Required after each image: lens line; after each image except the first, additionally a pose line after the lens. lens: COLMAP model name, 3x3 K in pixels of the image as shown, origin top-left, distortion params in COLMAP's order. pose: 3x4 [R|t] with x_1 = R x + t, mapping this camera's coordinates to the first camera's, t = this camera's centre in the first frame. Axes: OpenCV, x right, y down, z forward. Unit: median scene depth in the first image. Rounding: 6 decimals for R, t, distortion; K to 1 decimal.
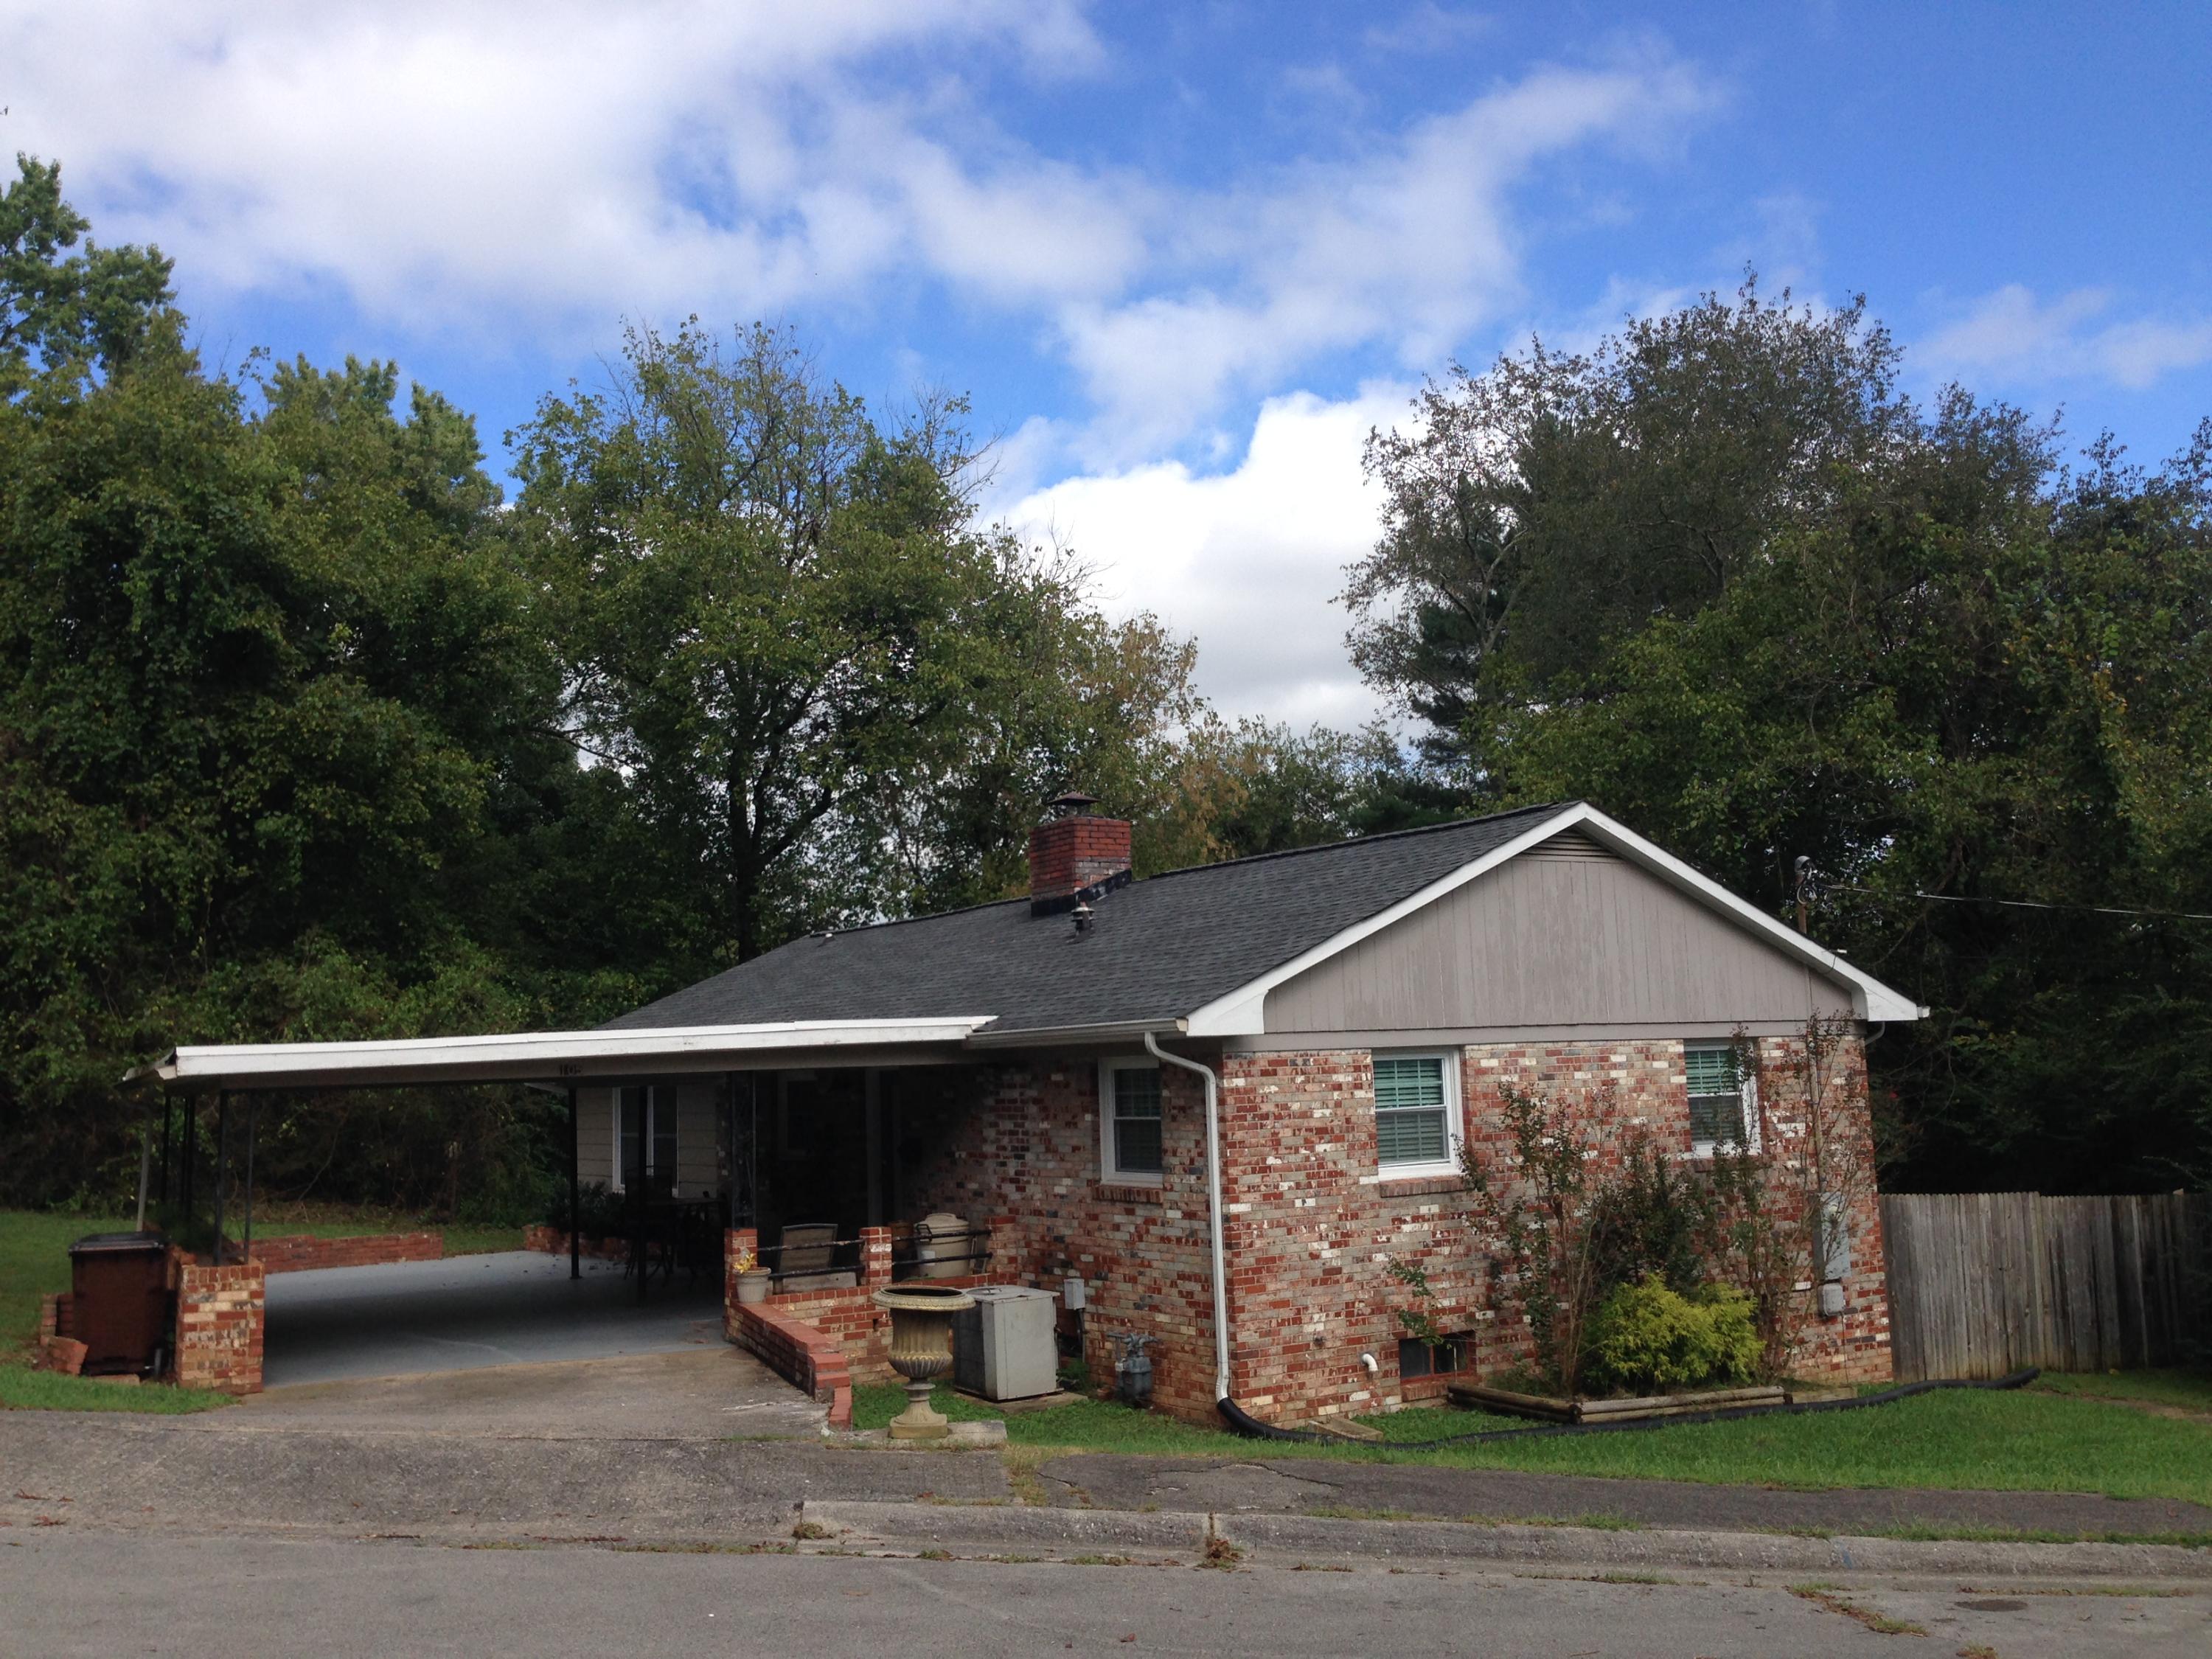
lens RADIAL K [[2080.0, 0, 1075.8], [0, 2080.0, 844.1], [0, 0, 1]] dist [0.121178, -0.196975]
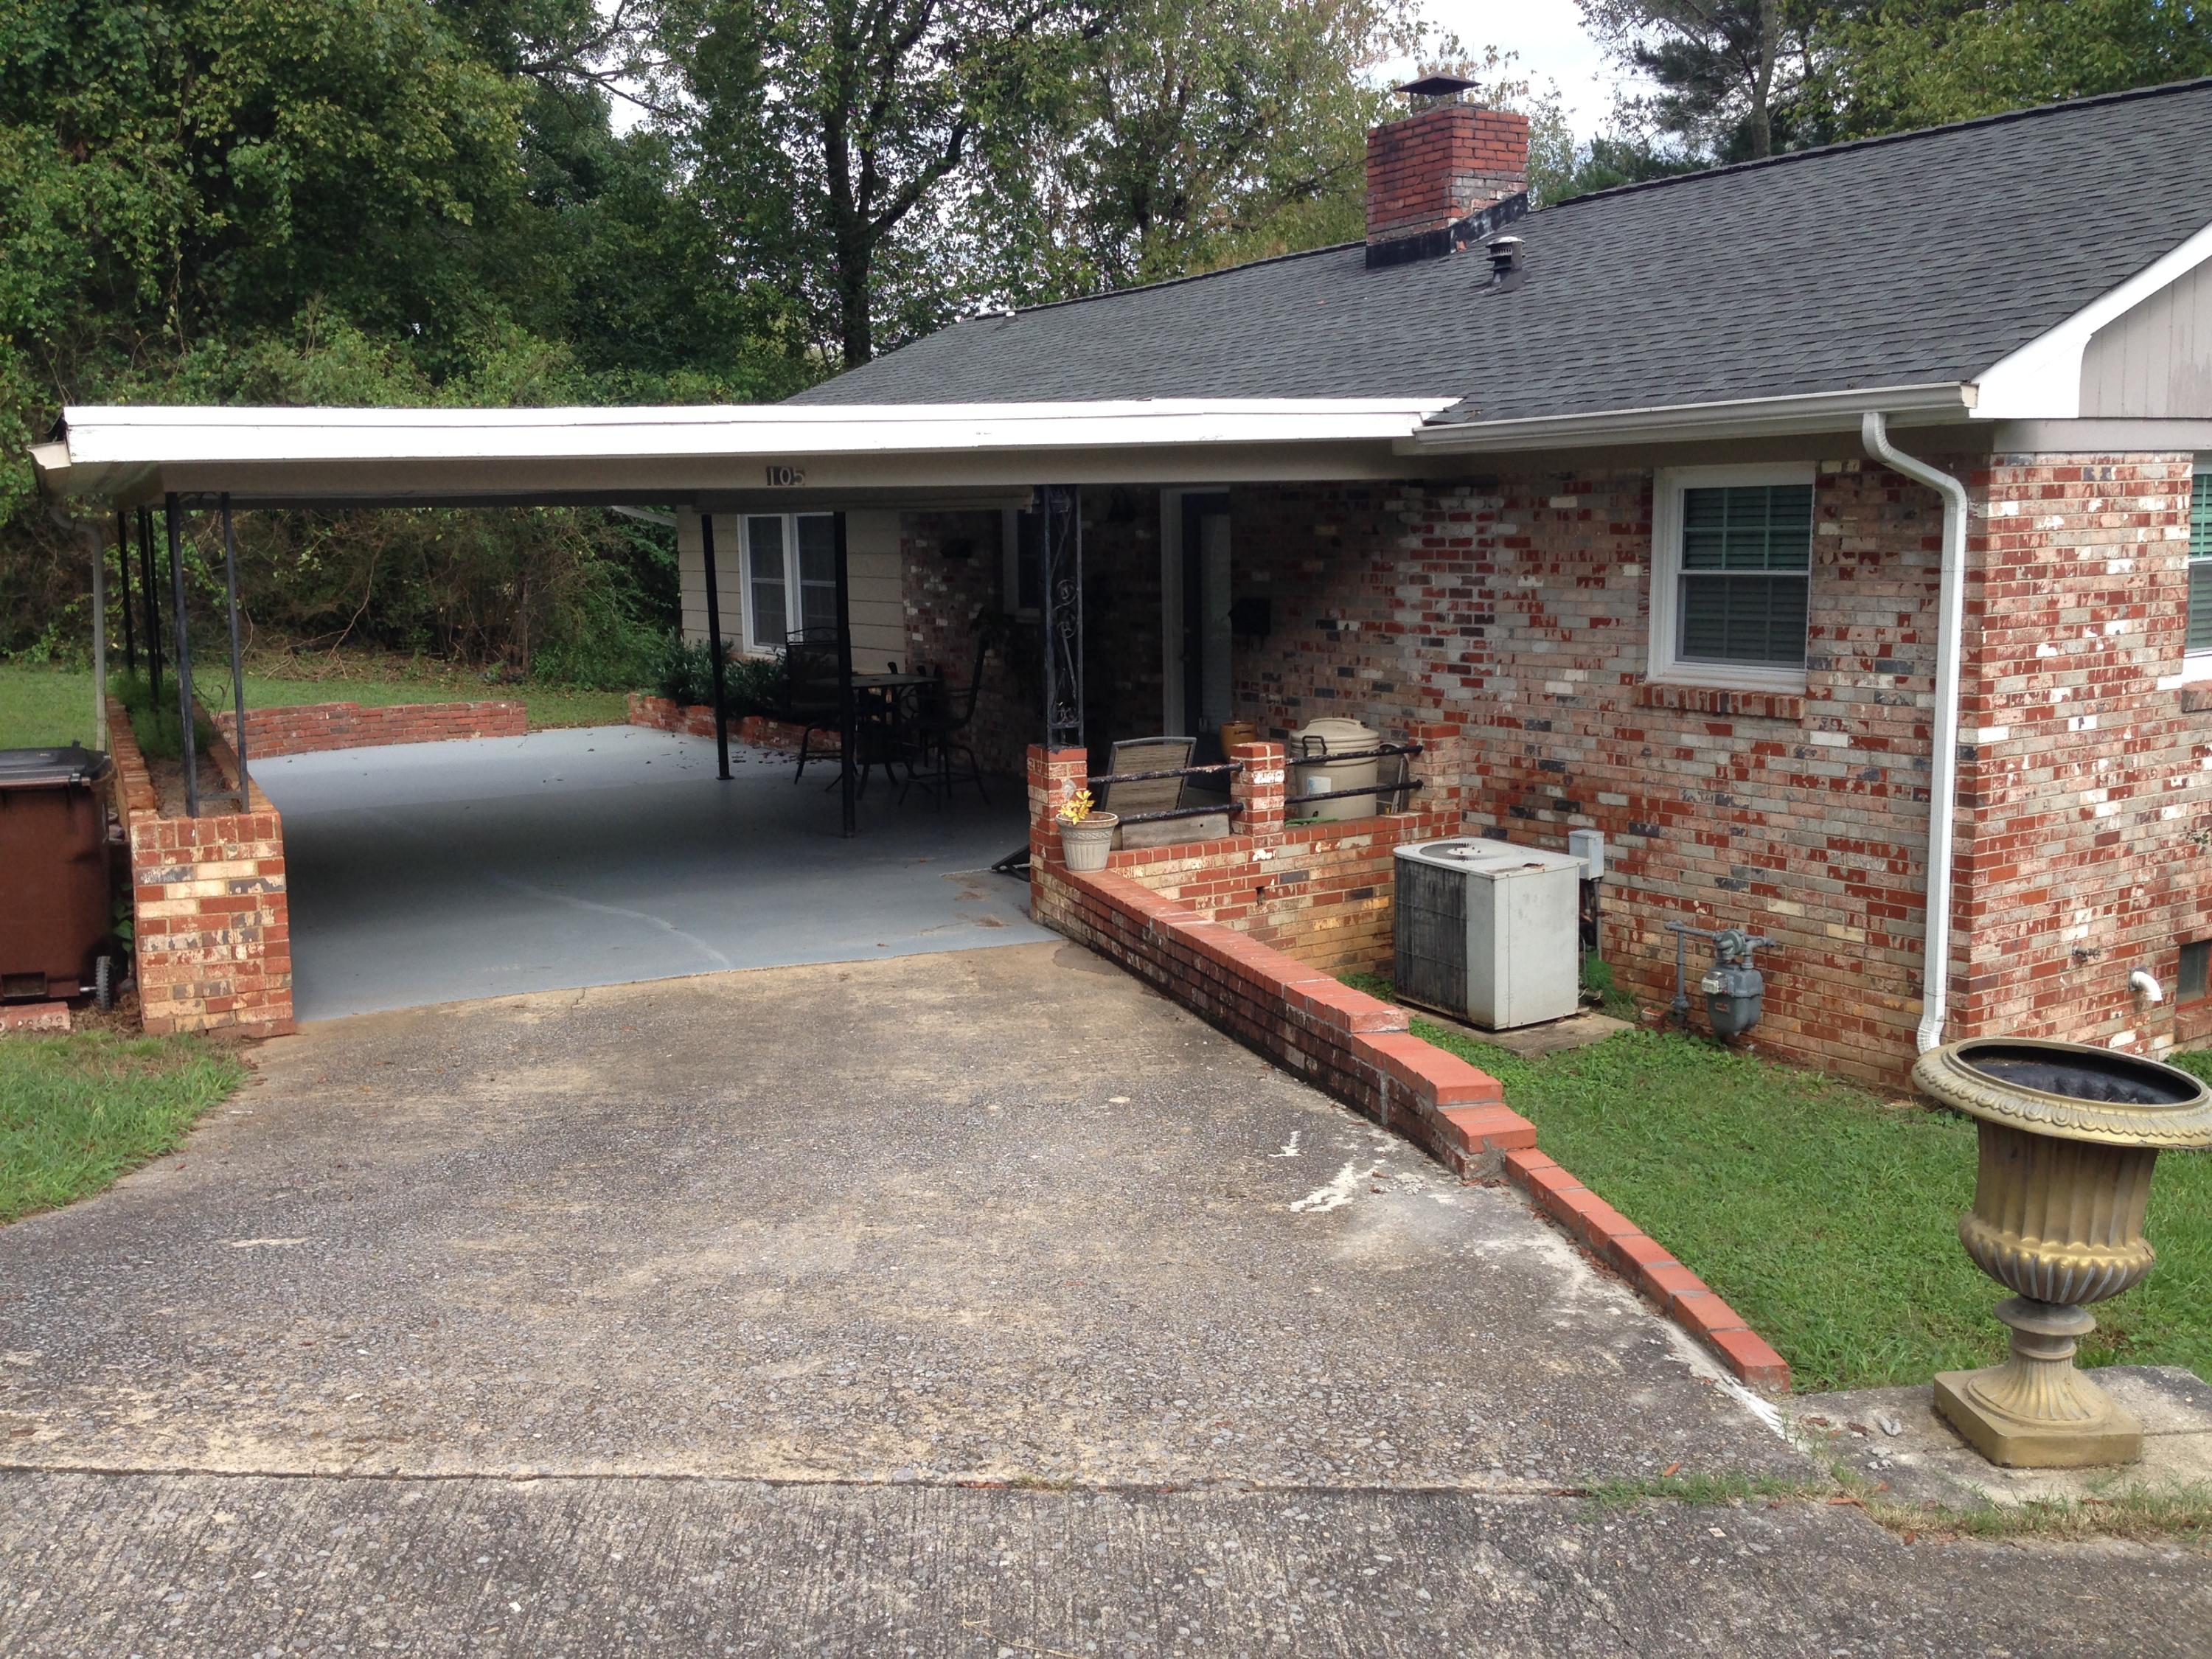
lens RADIAL K [[2080.0, 0, 1075.8], [0, 2080.0, 844.1], [0, 0, 1]] dist [0.121178, -0.196975]
pose [[0.999864, 0.013984, -0.008698, -0.147166], [-0.011216, 0.964971, 0.262116, 0.051877], [0.012059, -0.261983, 0.964997, 0.403730]]
